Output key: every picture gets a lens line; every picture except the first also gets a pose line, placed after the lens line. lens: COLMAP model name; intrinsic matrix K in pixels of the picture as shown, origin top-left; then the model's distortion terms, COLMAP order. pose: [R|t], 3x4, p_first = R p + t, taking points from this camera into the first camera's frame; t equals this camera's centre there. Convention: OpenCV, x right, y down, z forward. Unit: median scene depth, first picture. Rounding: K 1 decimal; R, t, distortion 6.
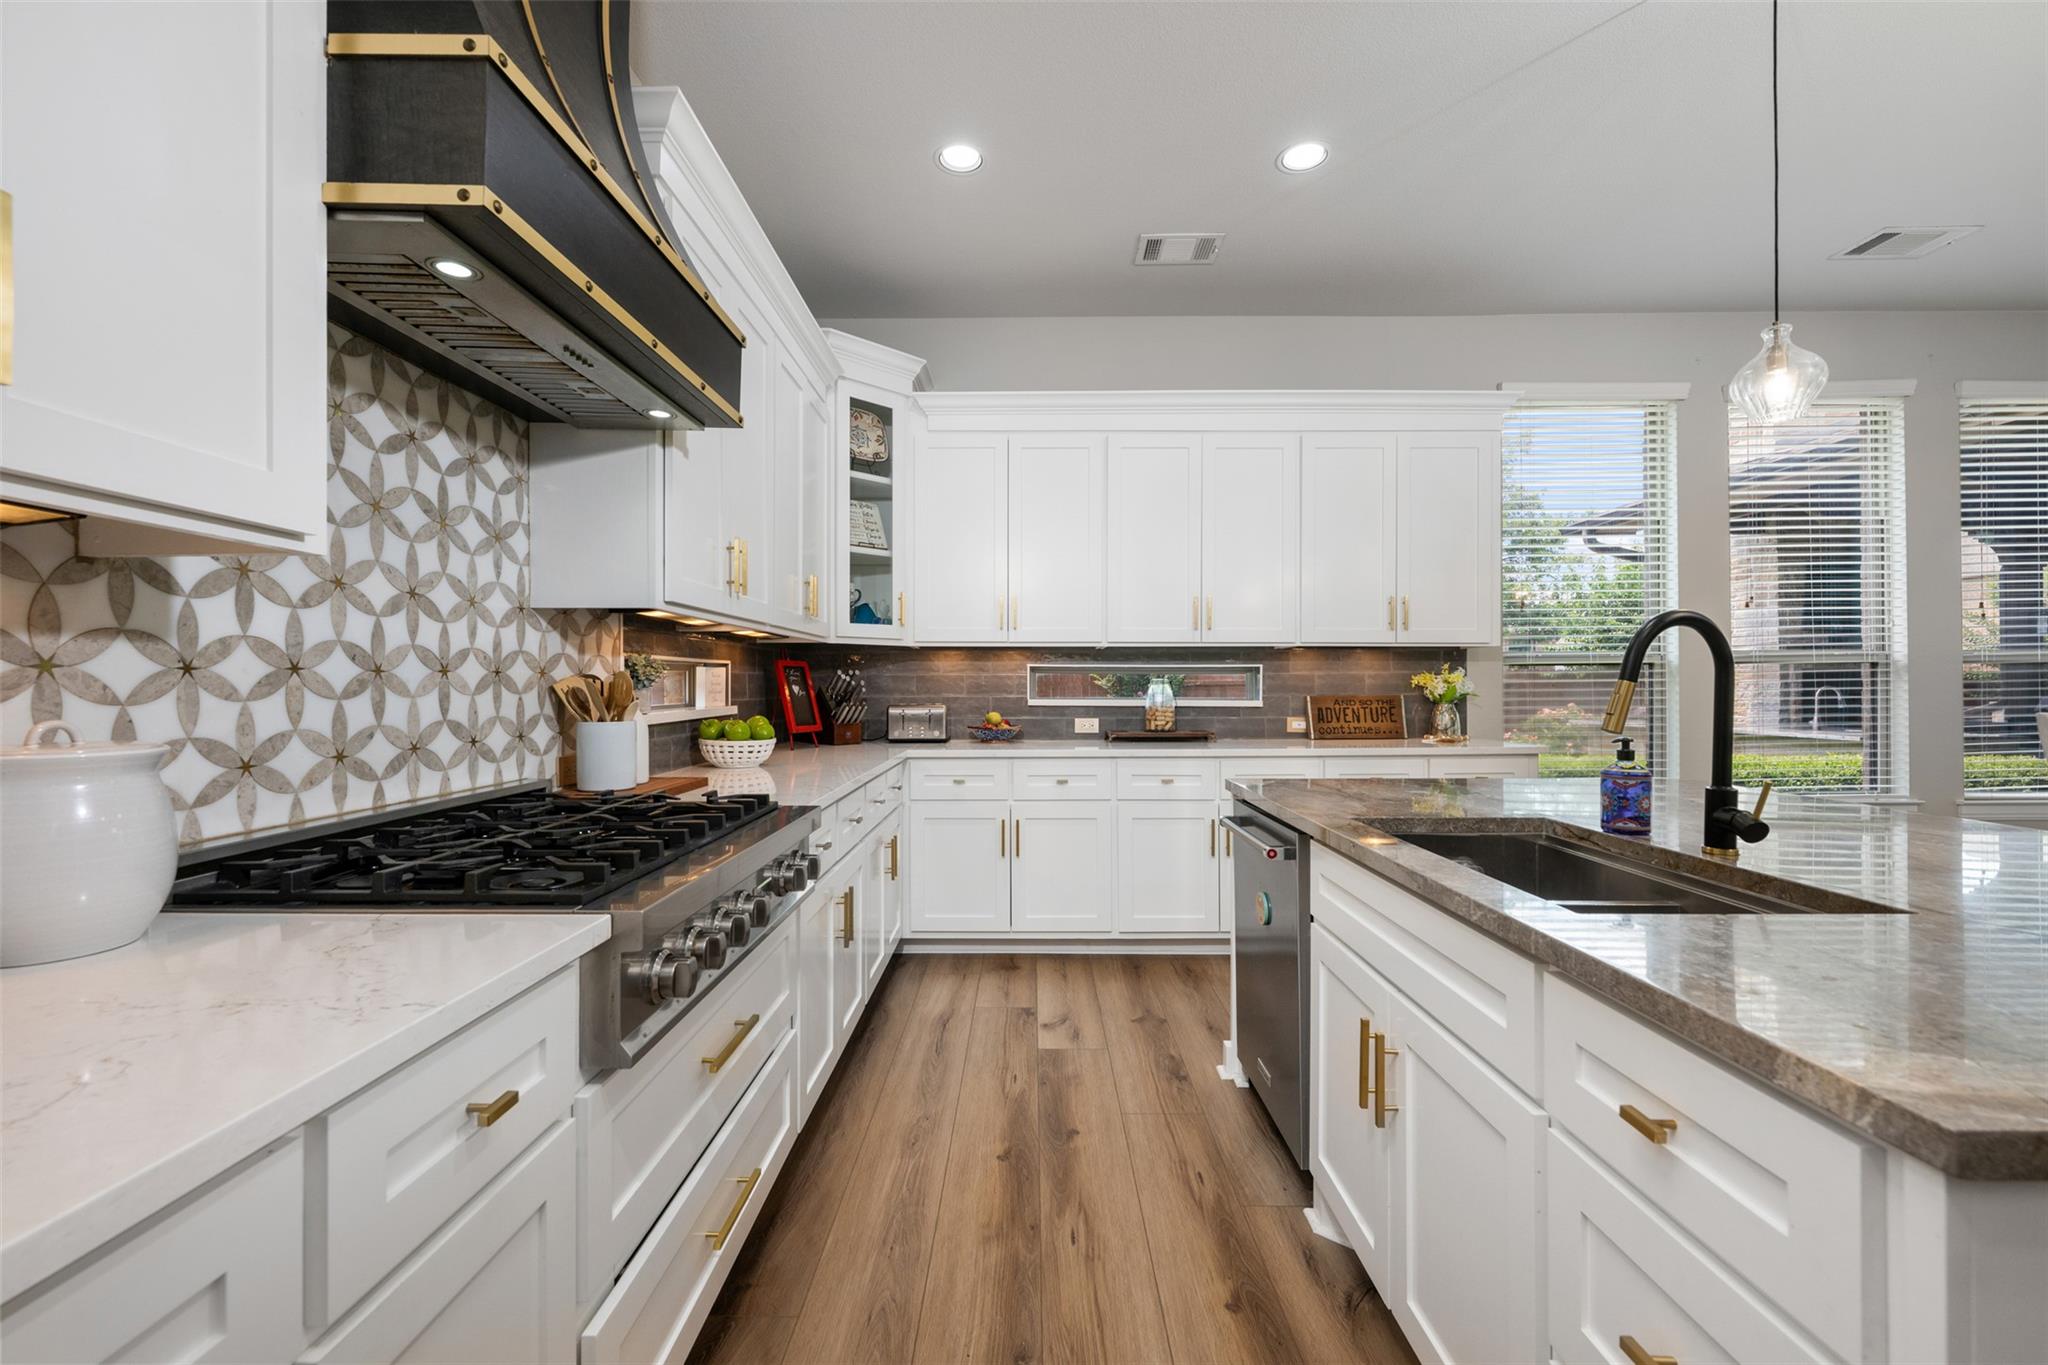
lens RADIAL K [[857.6, 0, 1040.9], [0, 857.6, 661.1], [0, 0, 1]] dist [-0.001171, 0.001286]
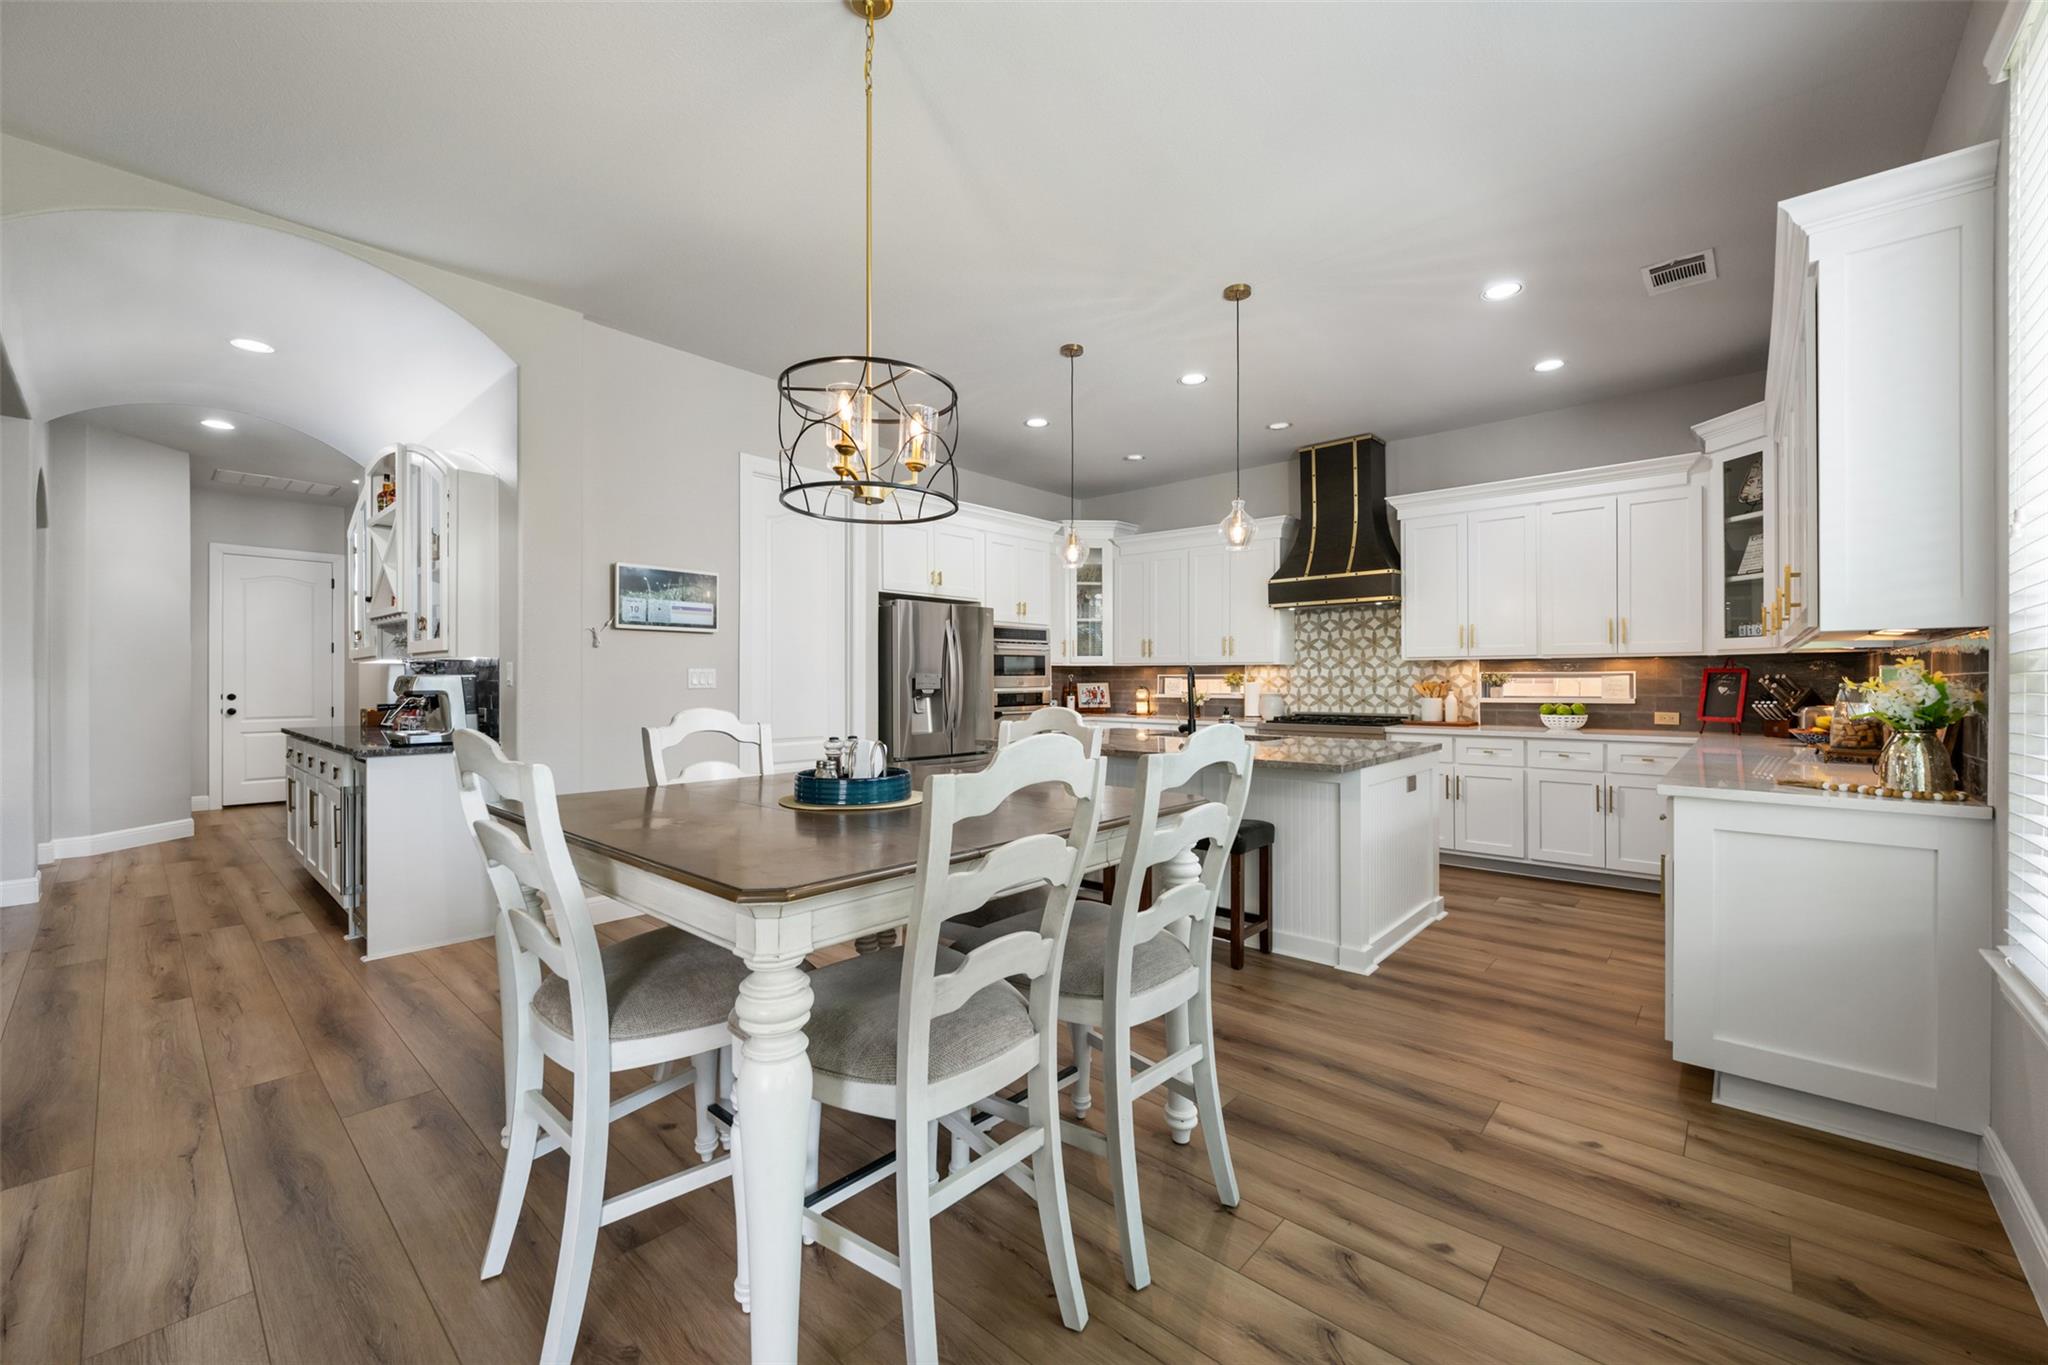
lens RADIAL K [[825.7, 0, 1036.9], [0, 825.7, 665.1], [0, 0, 1]] dist [0.001304, 0.000754]
pose [[-0.668253, -0.014555, -0.743792, 2.598713], [0.019597, 0.999117, -0.037158, 0.039274], [0.743676, -0.039407, -0.667378, 1.987712]]
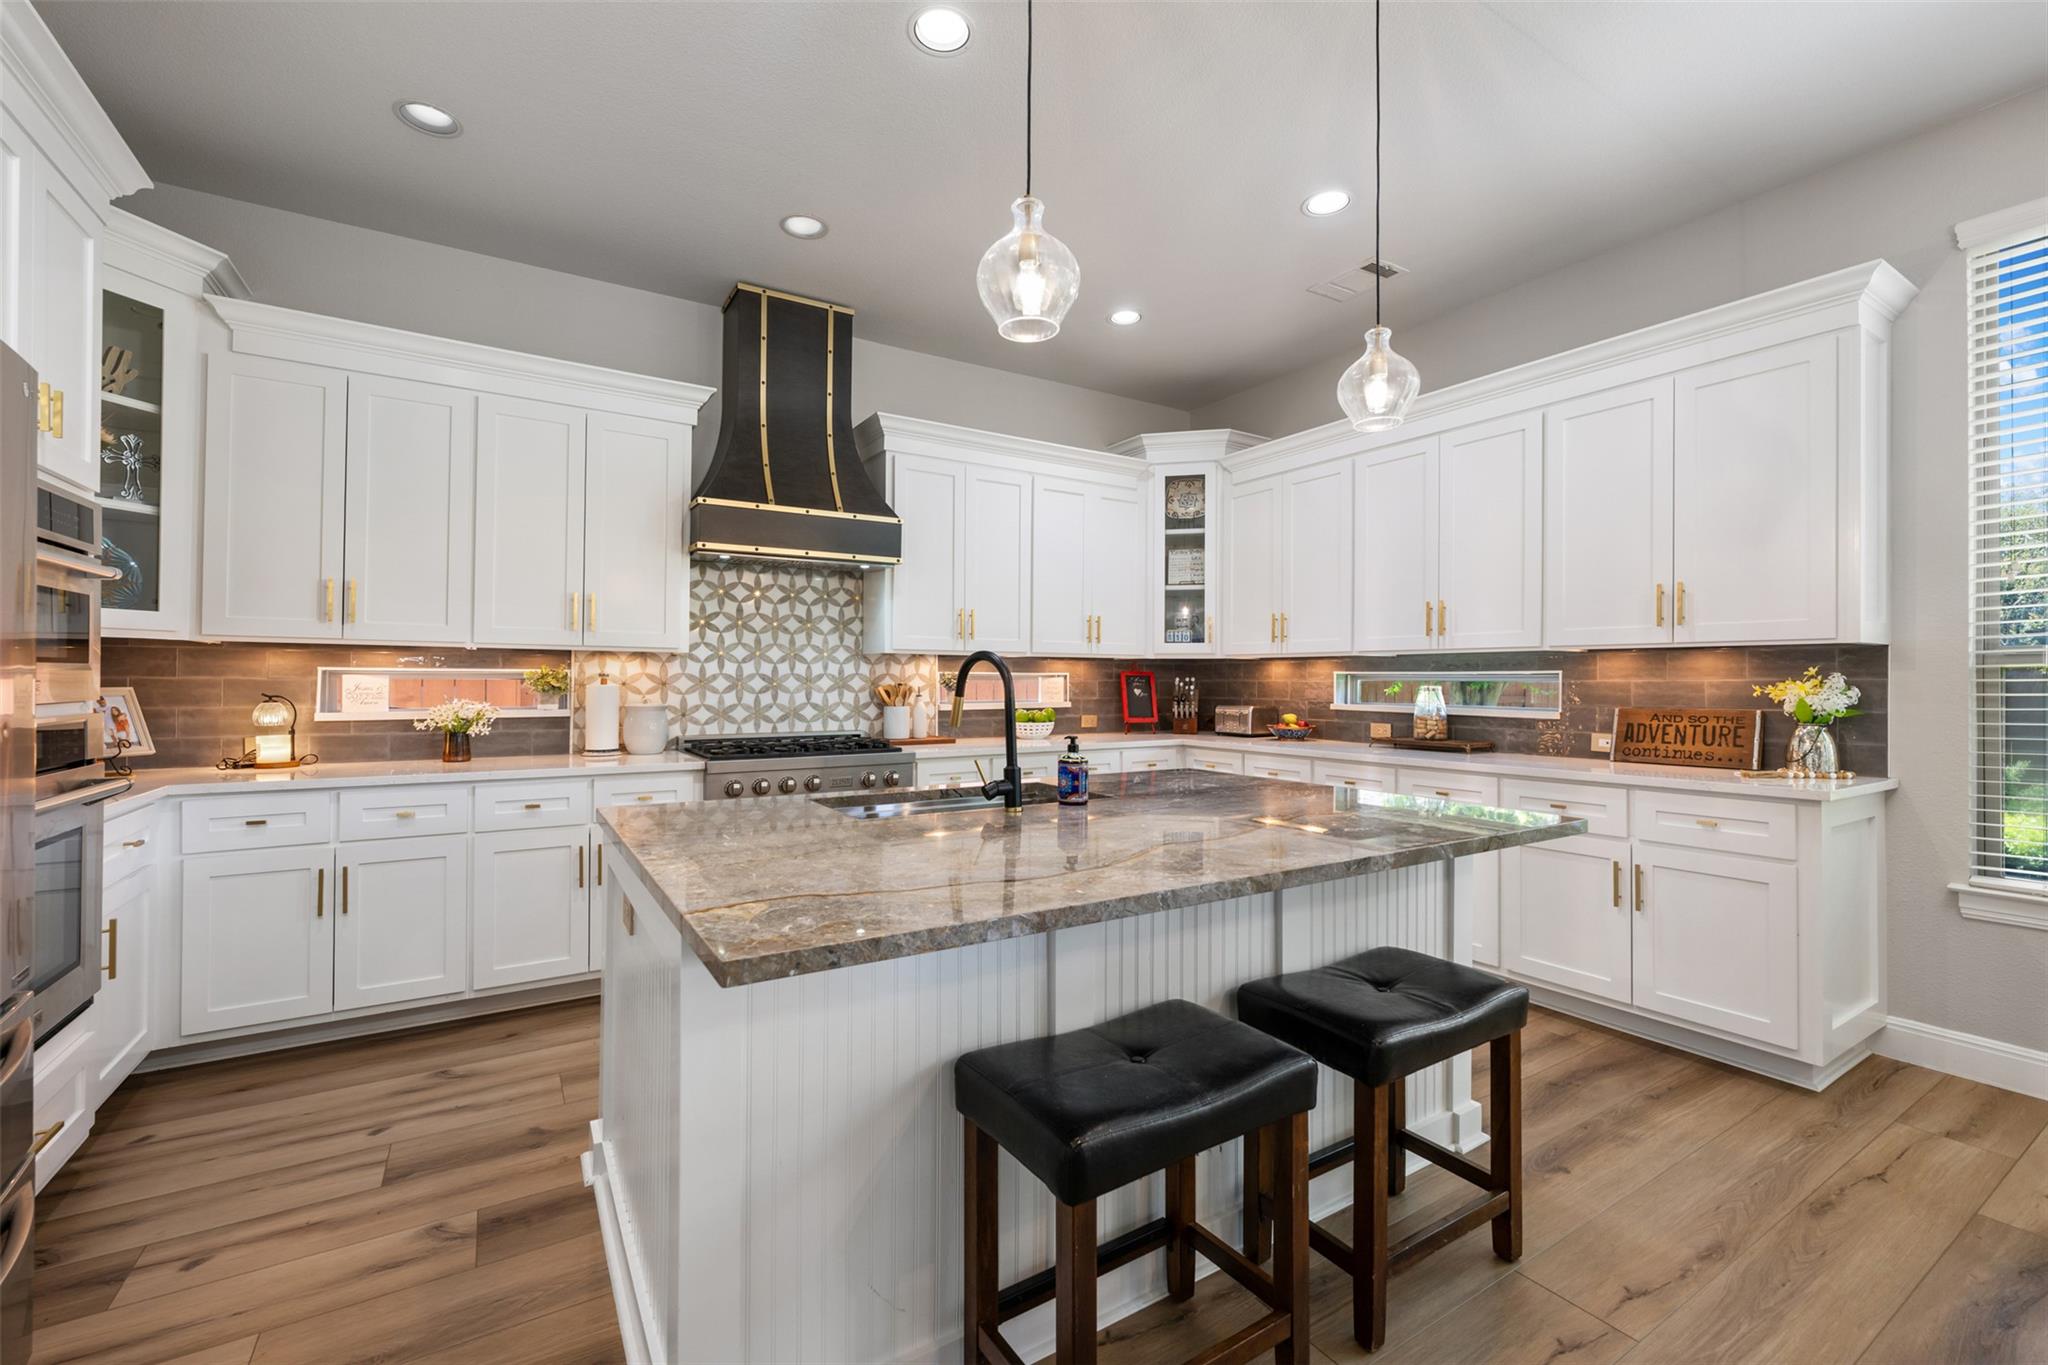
lens RADIAL K [[857.6, 0, 1012.4], [0, 857.6, 650.0], [0, 0, 1]] dist [-0.001171, 0.001286]
pose [[0.526828, -0.027222, -0.849536, 1.506636], [0.018577, 0.999617, -0.020511, -0.019949], [0.849769, -0.004976, 0.527132, 0.148217]]
